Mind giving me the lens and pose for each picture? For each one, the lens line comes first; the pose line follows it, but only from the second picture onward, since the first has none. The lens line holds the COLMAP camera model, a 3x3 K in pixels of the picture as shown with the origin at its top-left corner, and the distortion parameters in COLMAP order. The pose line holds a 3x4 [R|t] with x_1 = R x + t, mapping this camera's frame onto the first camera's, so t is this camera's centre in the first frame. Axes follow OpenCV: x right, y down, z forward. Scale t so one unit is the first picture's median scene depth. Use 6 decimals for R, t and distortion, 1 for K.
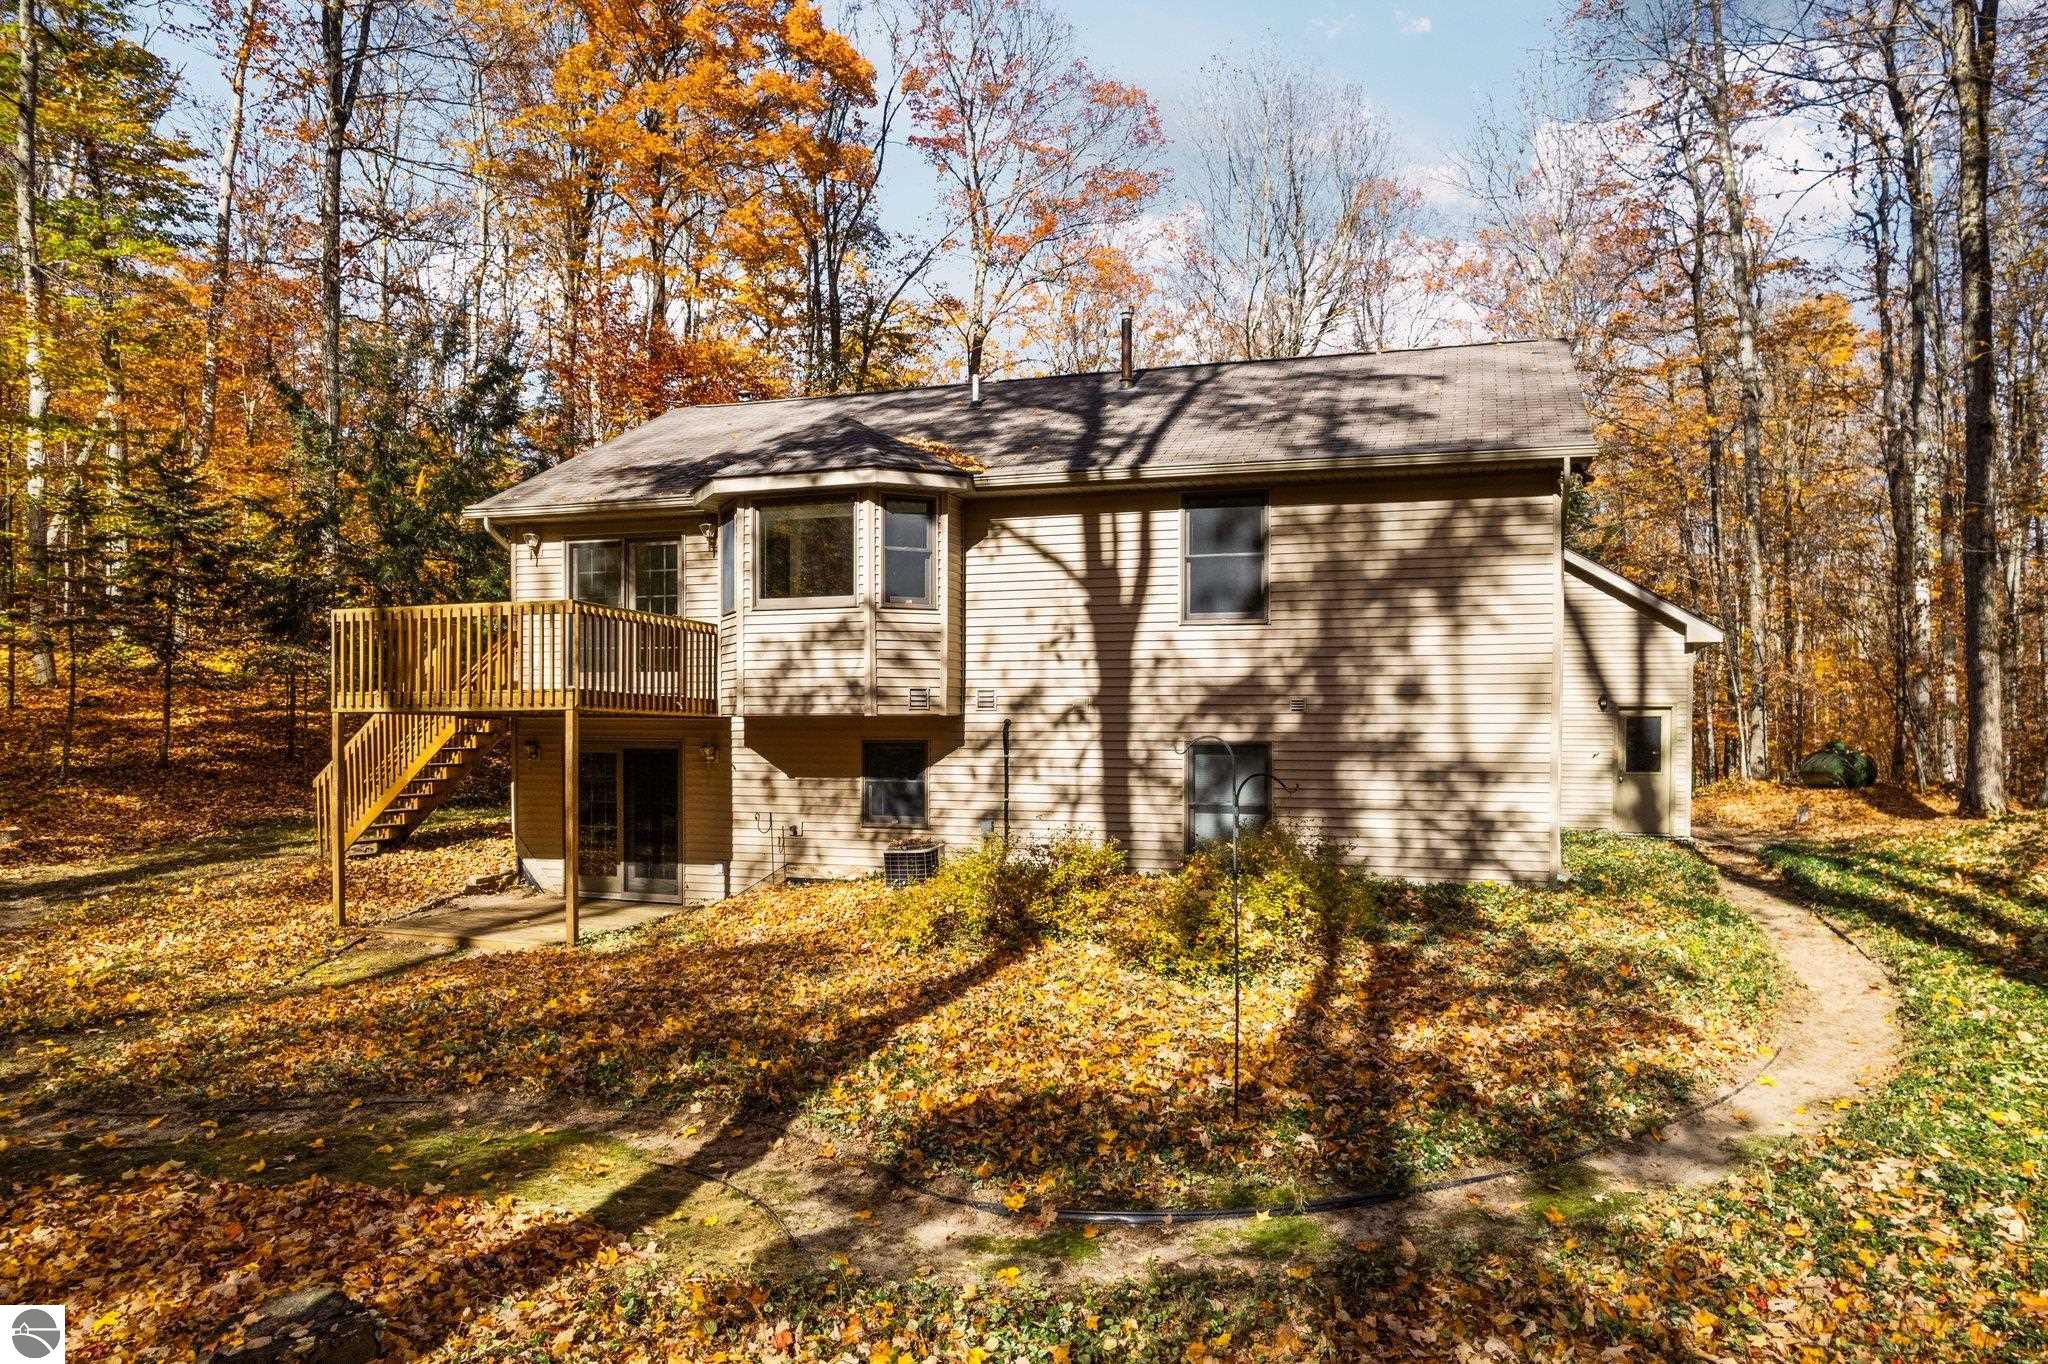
lens RADIAL K [[1326.3, 0, 1024.8], [0, 1326.3, 691.0], [0, 0, 1]] dist [0.003664, 0.000466]
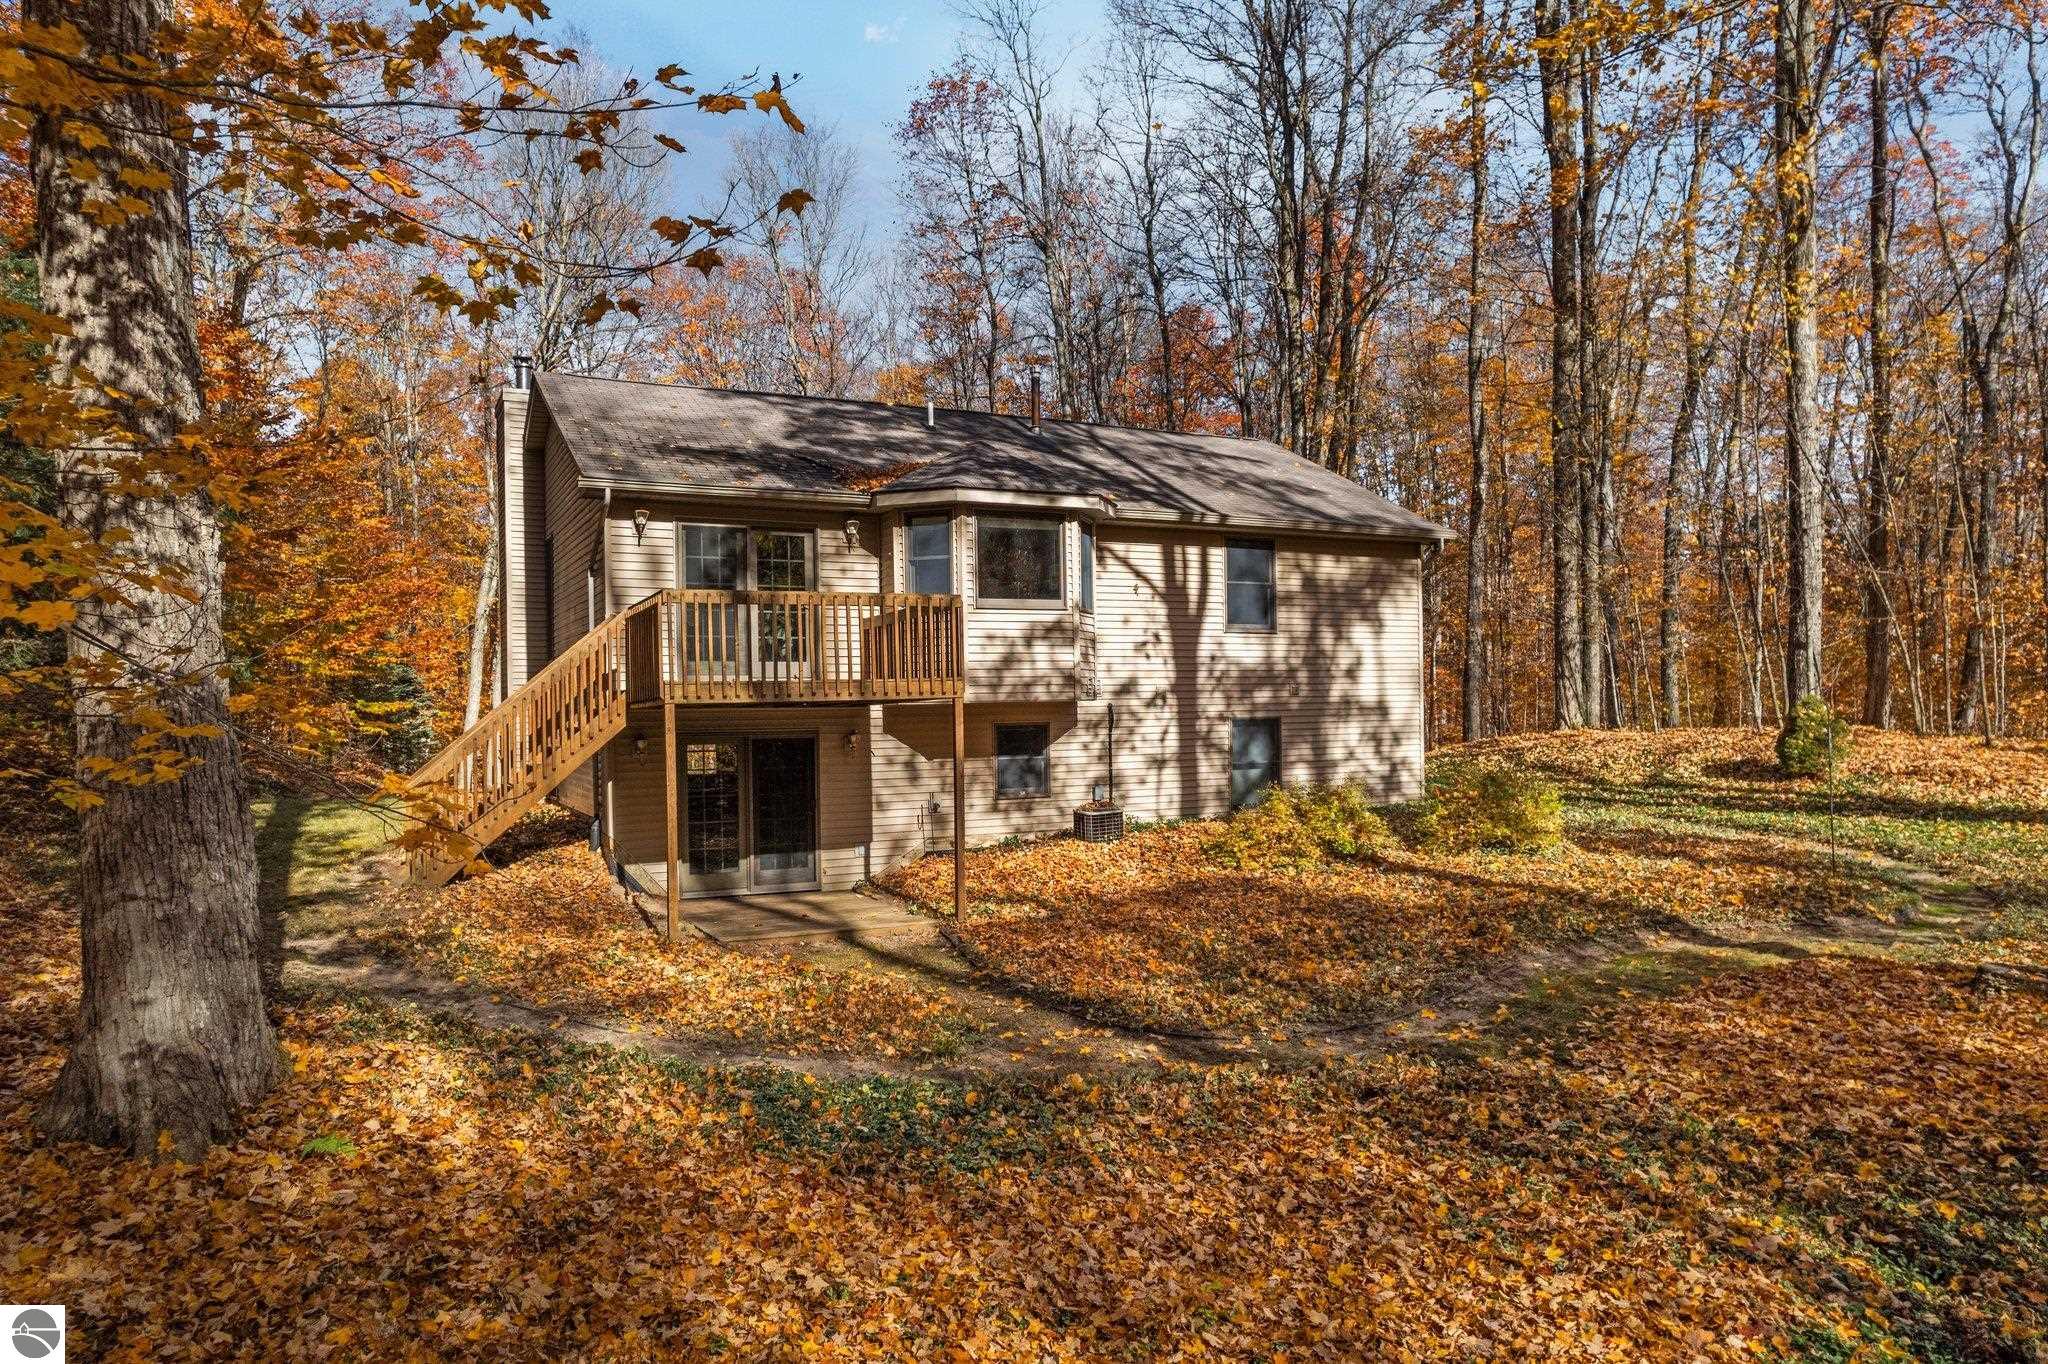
lens RADIAL K [[1326.3, 0, 1025.9], [0, 1326.3, 679.9], [0, 0, 1]] dist [0.003664, 0.000466]
pose [[0.704155, 0.002142, 0.710043, -0.968419], [0.001601, 0.999988, -0.004604, 0.004579], [-0.710044, 0.004379, 0.704144, 0.185458]]
